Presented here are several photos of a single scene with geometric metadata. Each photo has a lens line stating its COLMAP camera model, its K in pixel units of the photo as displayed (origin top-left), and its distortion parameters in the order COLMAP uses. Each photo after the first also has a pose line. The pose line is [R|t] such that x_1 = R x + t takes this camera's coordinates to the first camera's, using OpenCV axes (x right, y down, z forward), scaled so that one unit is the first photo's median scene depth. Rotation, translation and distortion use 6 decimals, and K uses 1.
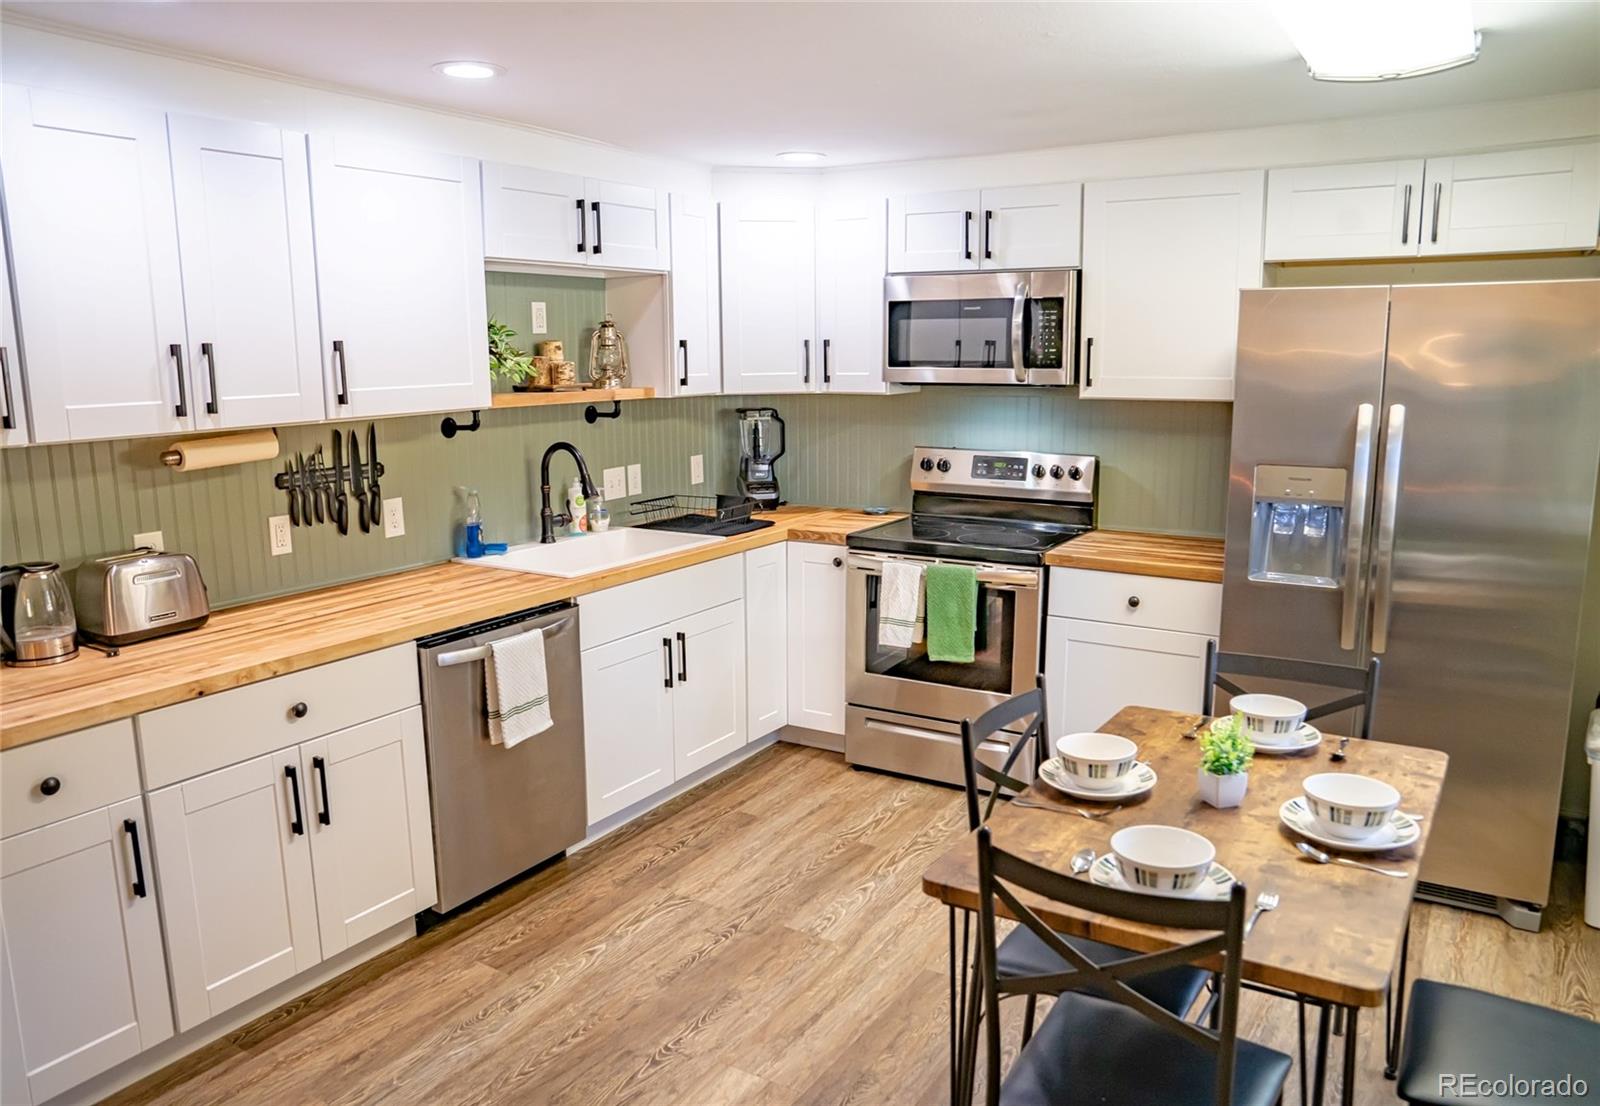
lens RADIAL K [[1249.6, 0, 801.0], [0, 1249.6, 599.8], [0, 0, 1]] dist [-0.087865, -0.002335]
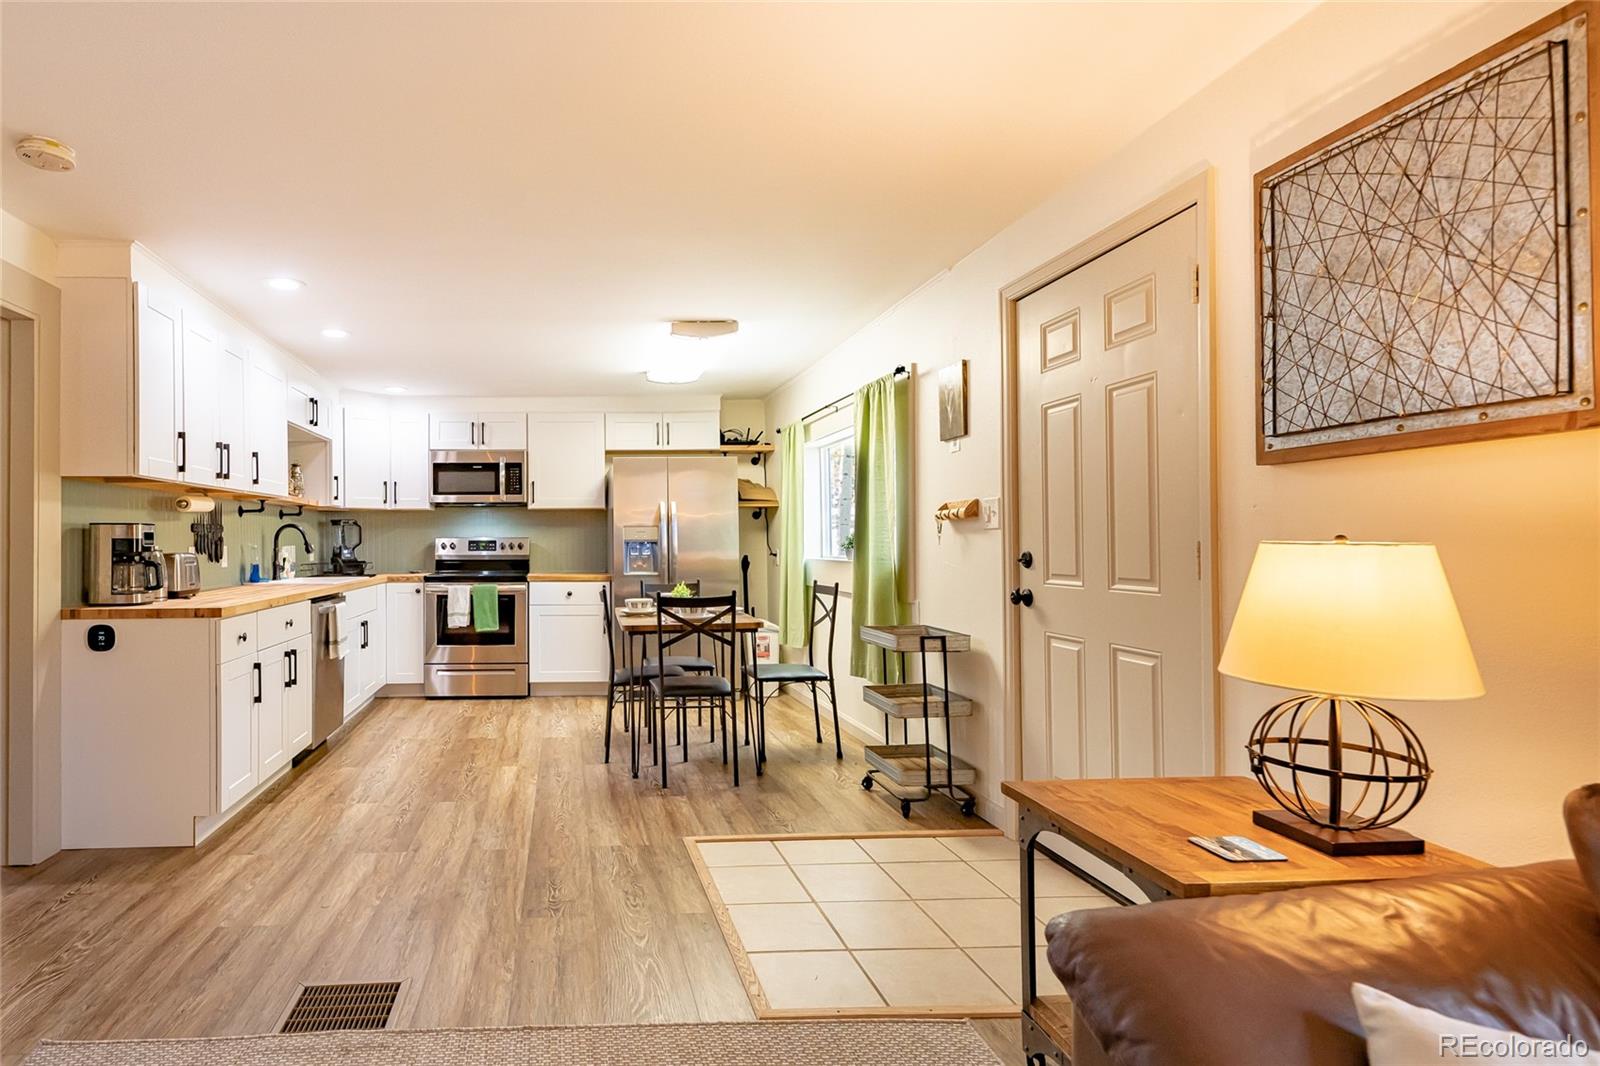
lens RADIAL K [[656.8, 0, 800.0], [0, 656.8, 533.0], [0, 0, 1]] dist [0.000290, -0.000069]
pose [[0.724212, -0.038632, 0.688494, -0.247117], [0.156526, 0.981577, -0.109569, 0.089139], [-0.671577, 0.187118, 0.716917, -0.168154]]
